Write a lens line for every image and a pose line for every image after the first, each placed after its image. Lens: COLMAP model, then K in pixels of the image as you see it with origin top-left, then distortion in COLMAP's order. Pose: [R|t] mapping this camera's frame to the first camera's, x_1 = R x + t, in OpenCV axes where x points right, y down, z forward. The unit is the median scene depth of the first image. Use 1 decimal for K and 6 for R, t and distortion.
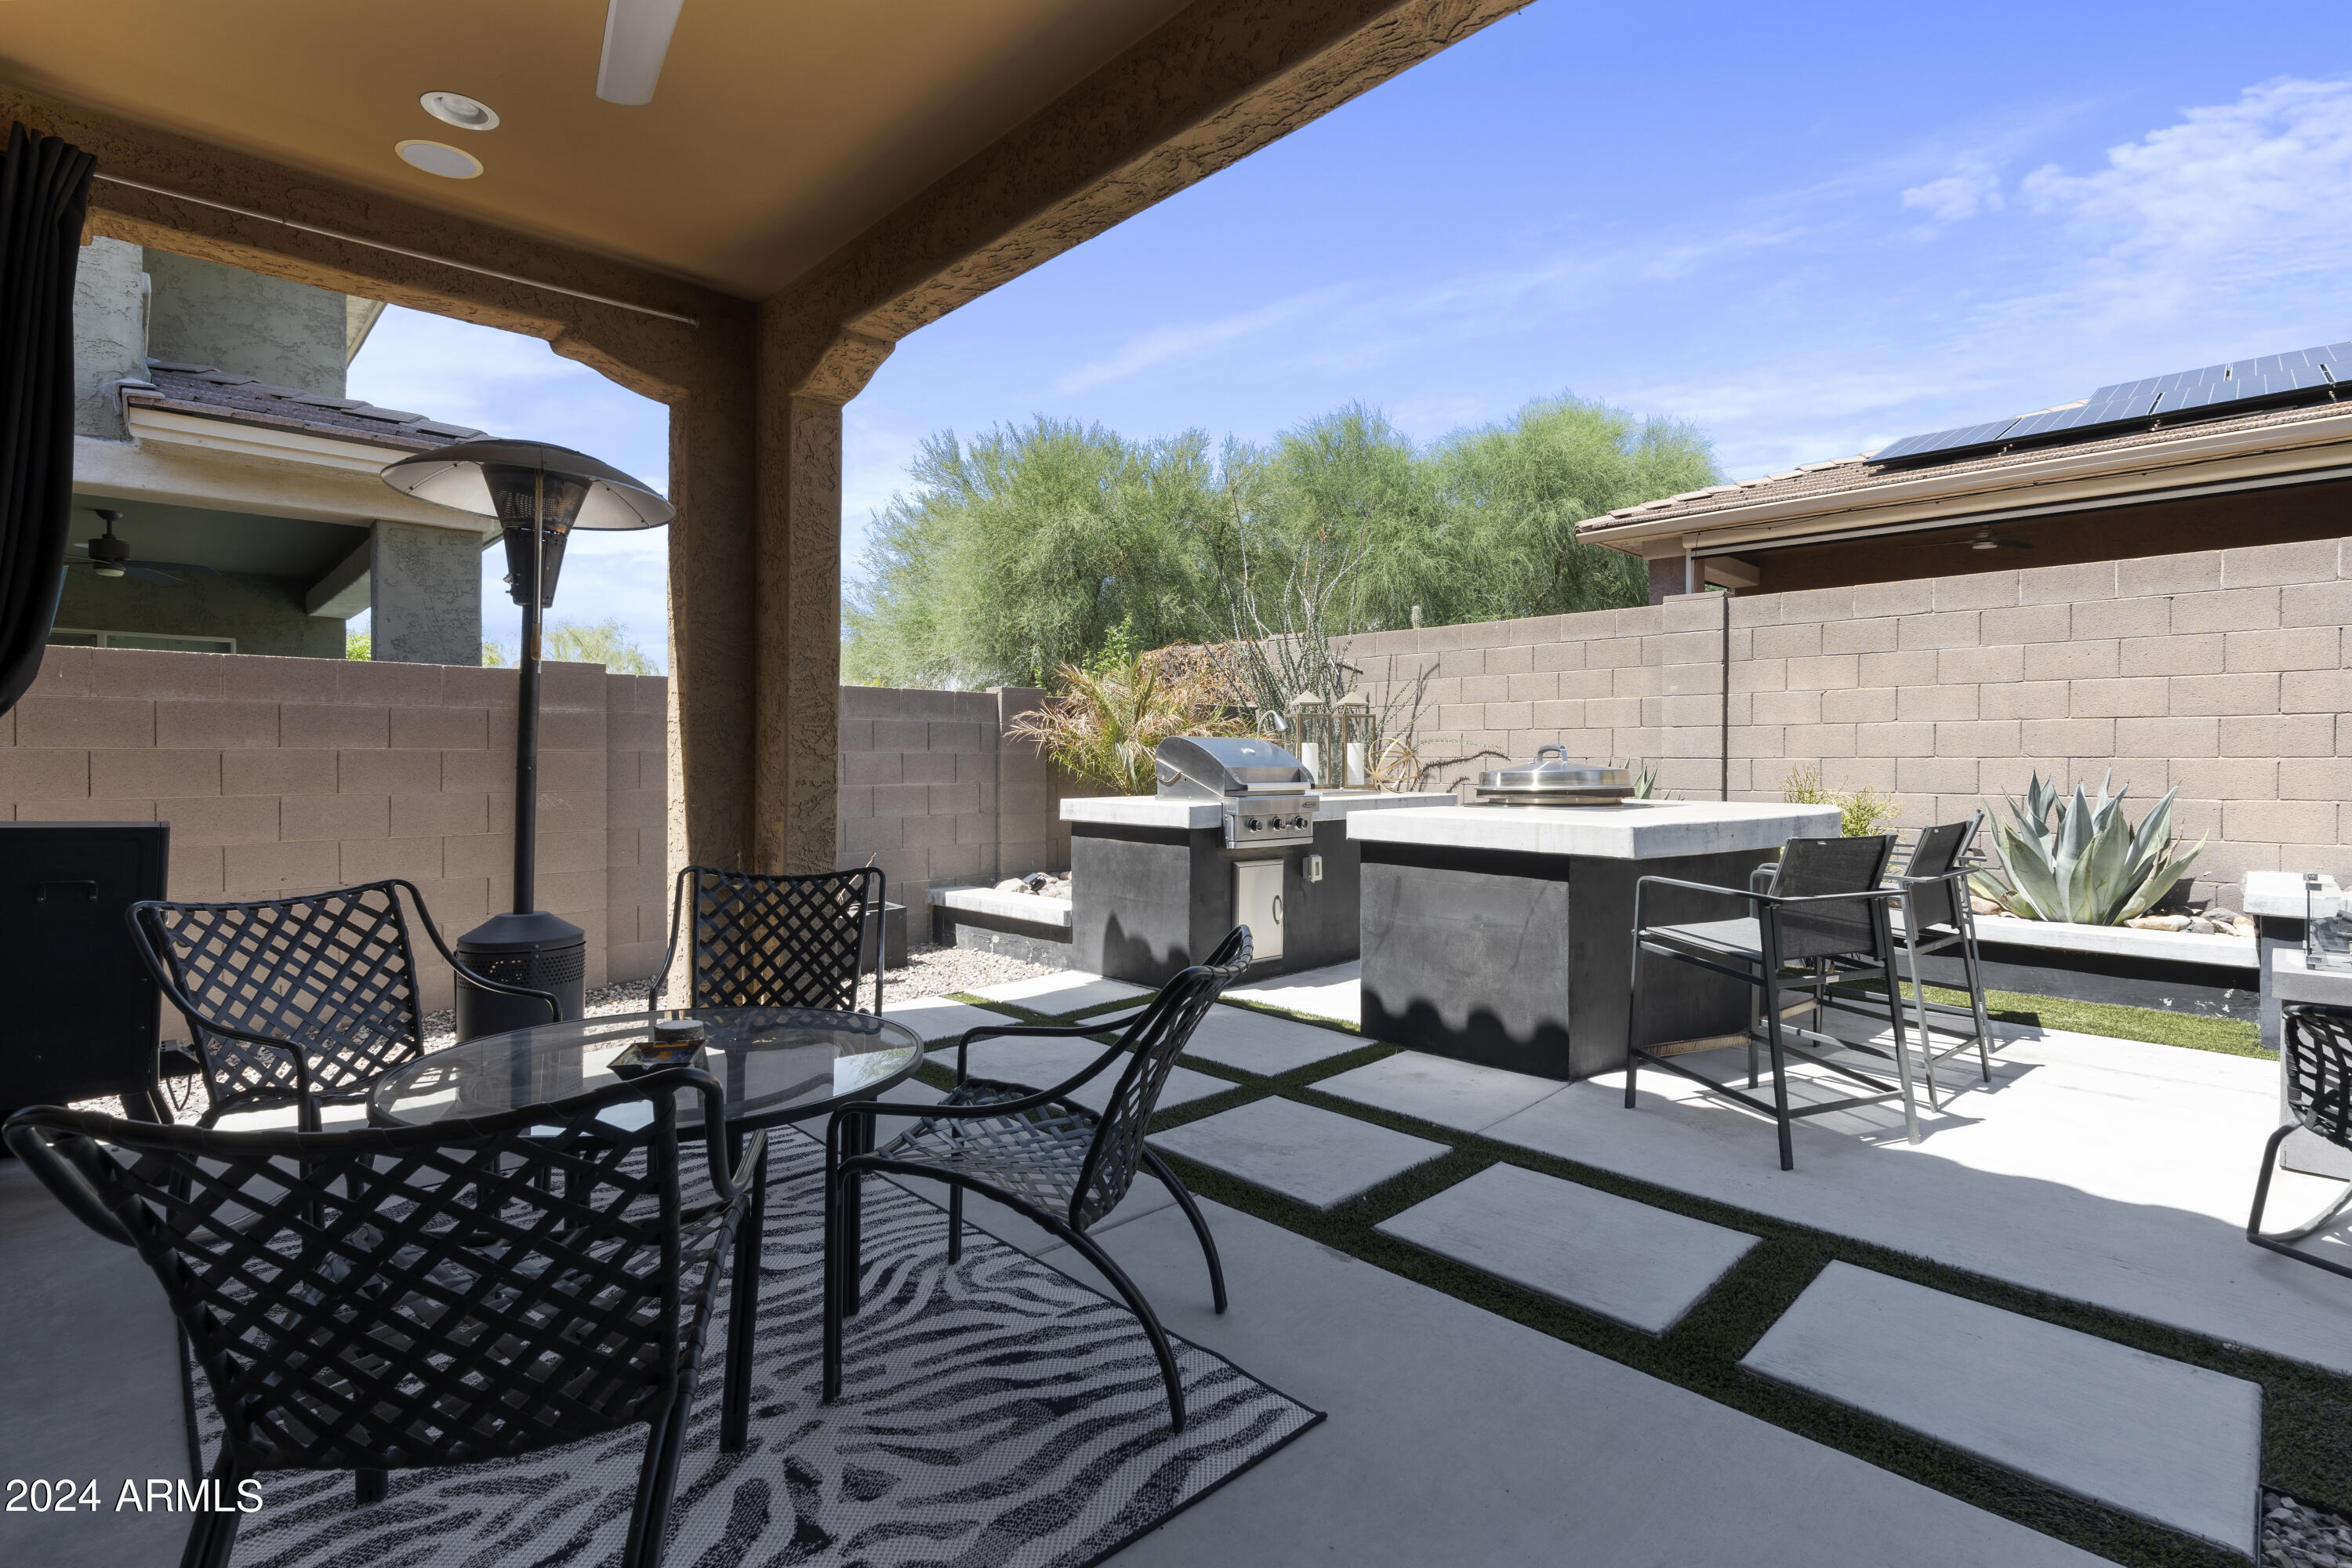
lens RADIAL K [[1079.3, 0, 1182.2], [0, 1079.3, 762.1], [0, 0, 1]] dist [-0.001707, 0.000118]
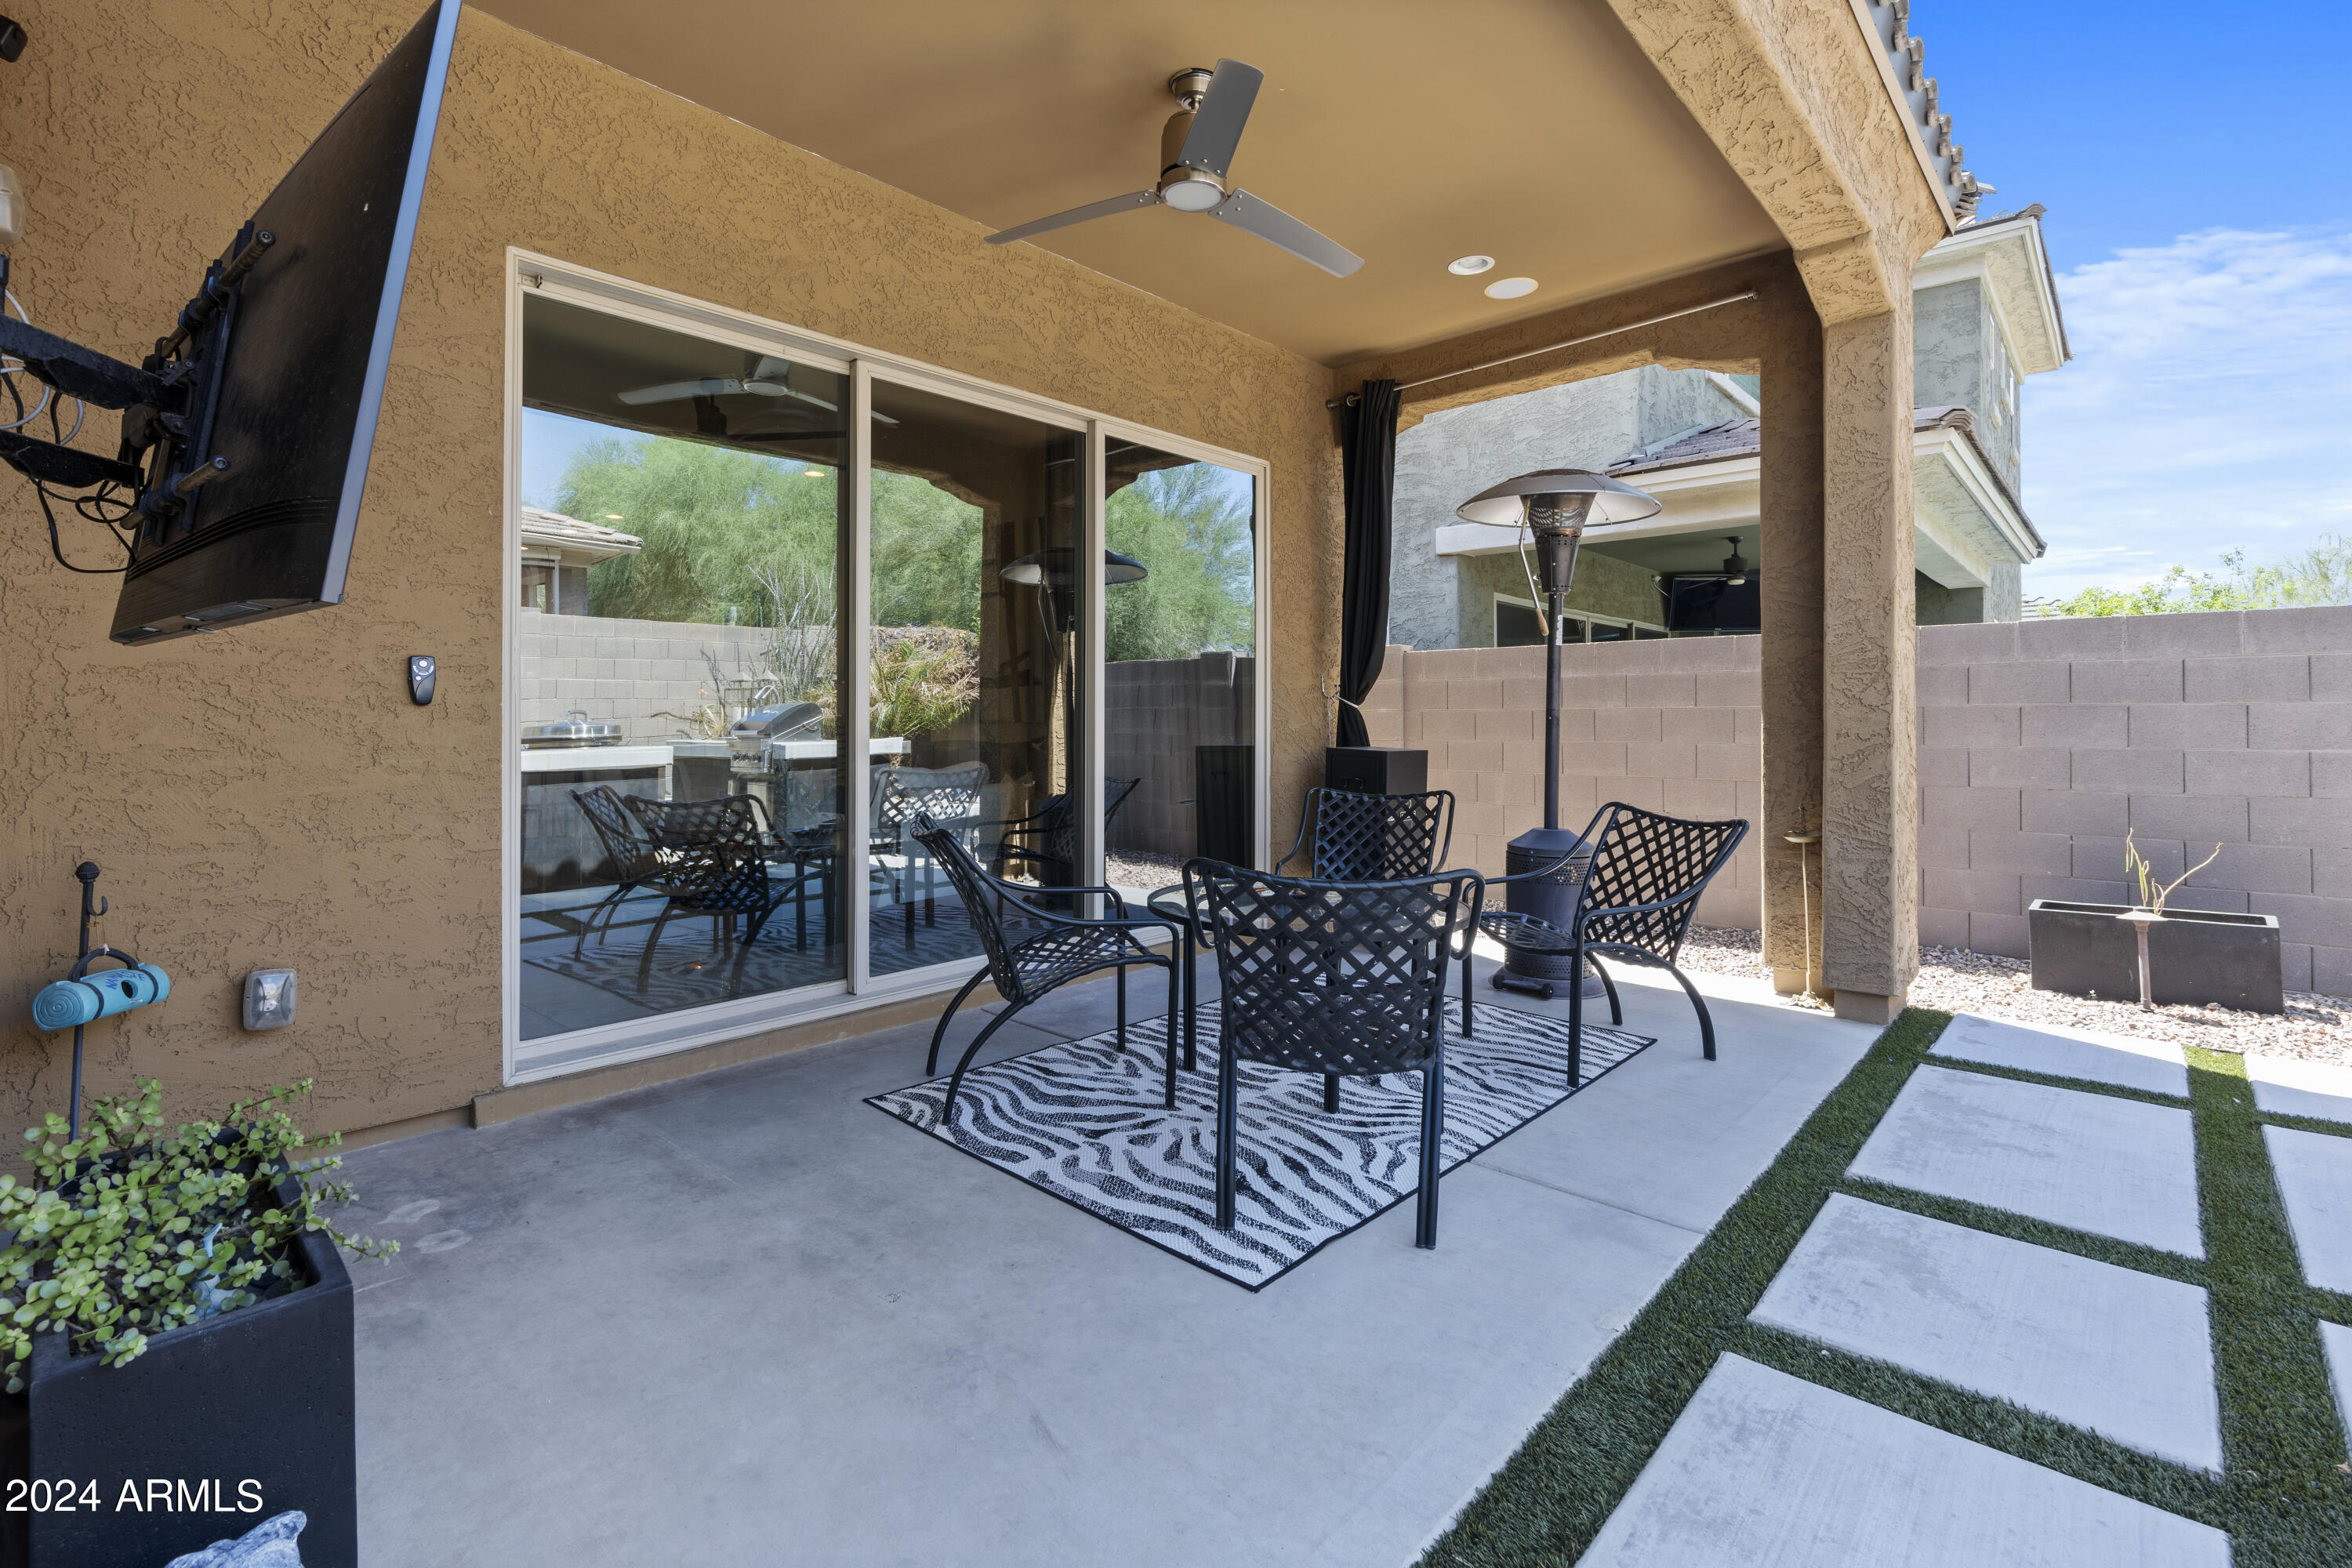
lens RADIAL K [[1086.8, 0, 1179.2], [0, 1086.8, 706.2], [0, 0, 1]] dist [-0.009758, 0.000172]
pose [[0.060166, -0.018545, -0.998016, 0.539135], [-0.002765, 0.999820, -0.018745, 0.013275], [0.998185, 0.003887, 0.060104, 0.370023]]
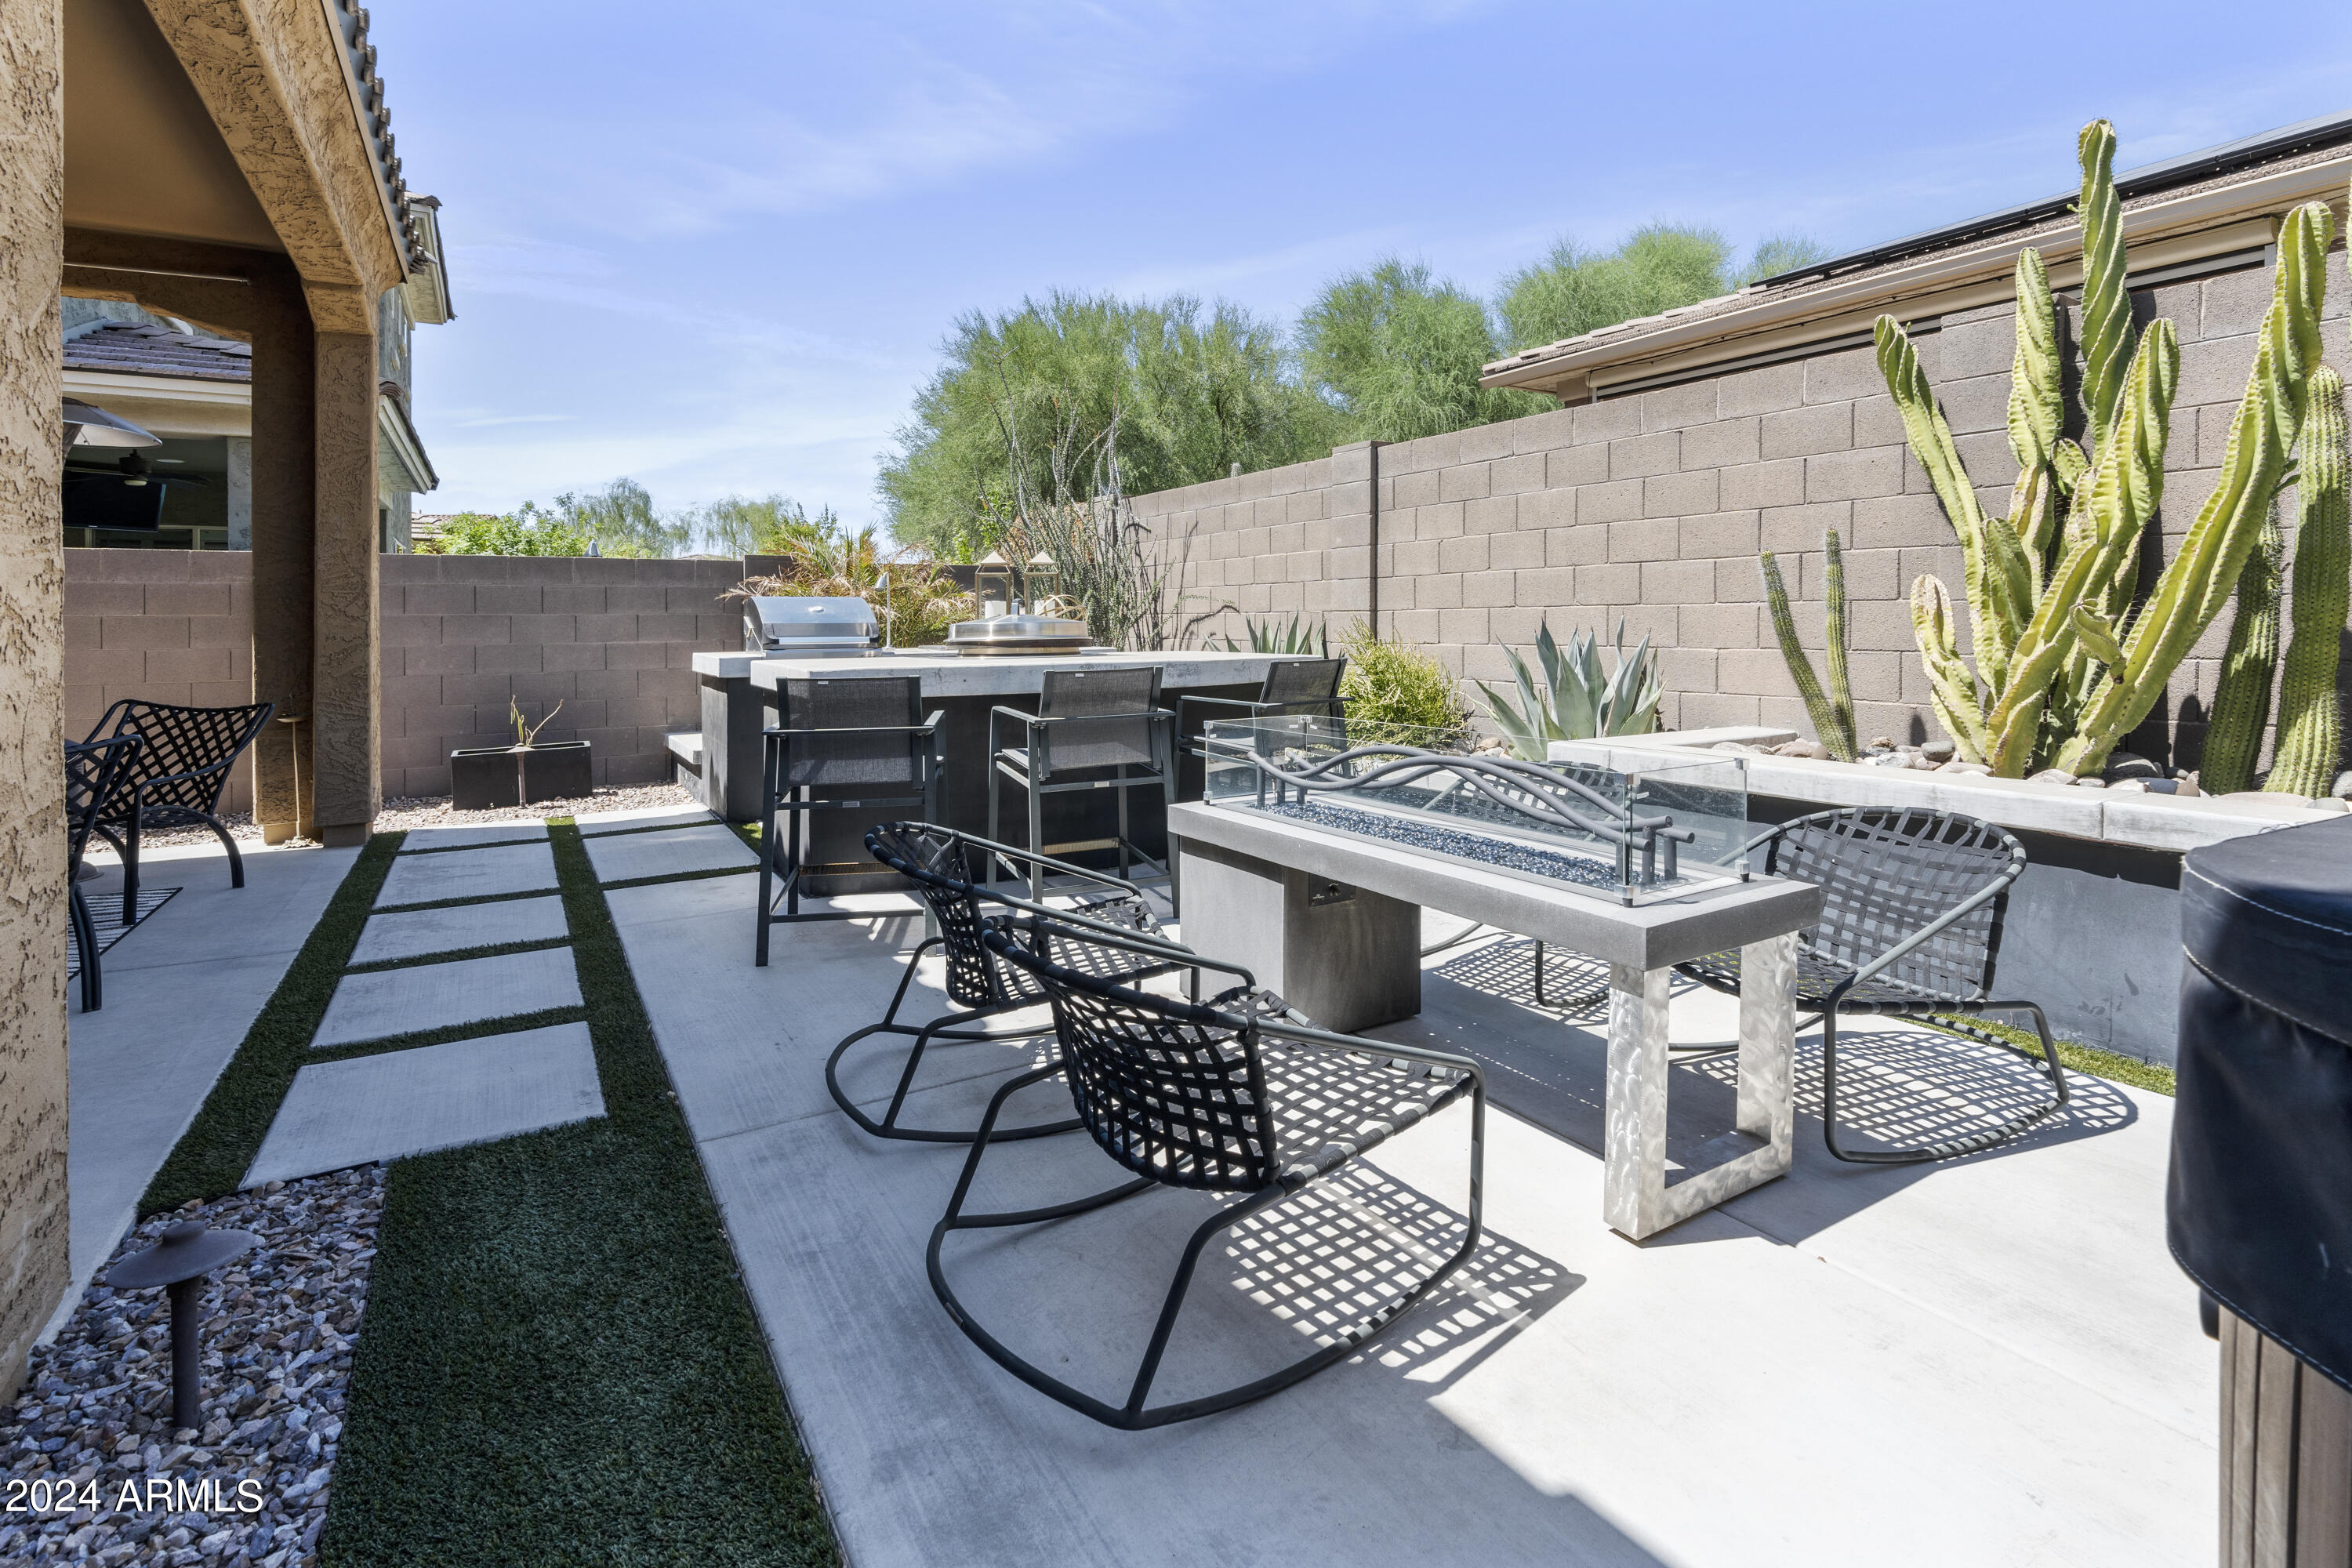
lens RADIAL K [[1102.2, 0, 1177.3], [0, 1102.2, 623.5], [0, 0, 1]] dist [-0.001336, 0.000157]
pose [[0.974267, -0.009276, -0.225206, 0.892256], [0.009154, 0.999957, -0.001584, 0.012992], [0.225211, -0.000518, 0.974310, -0.030553]]
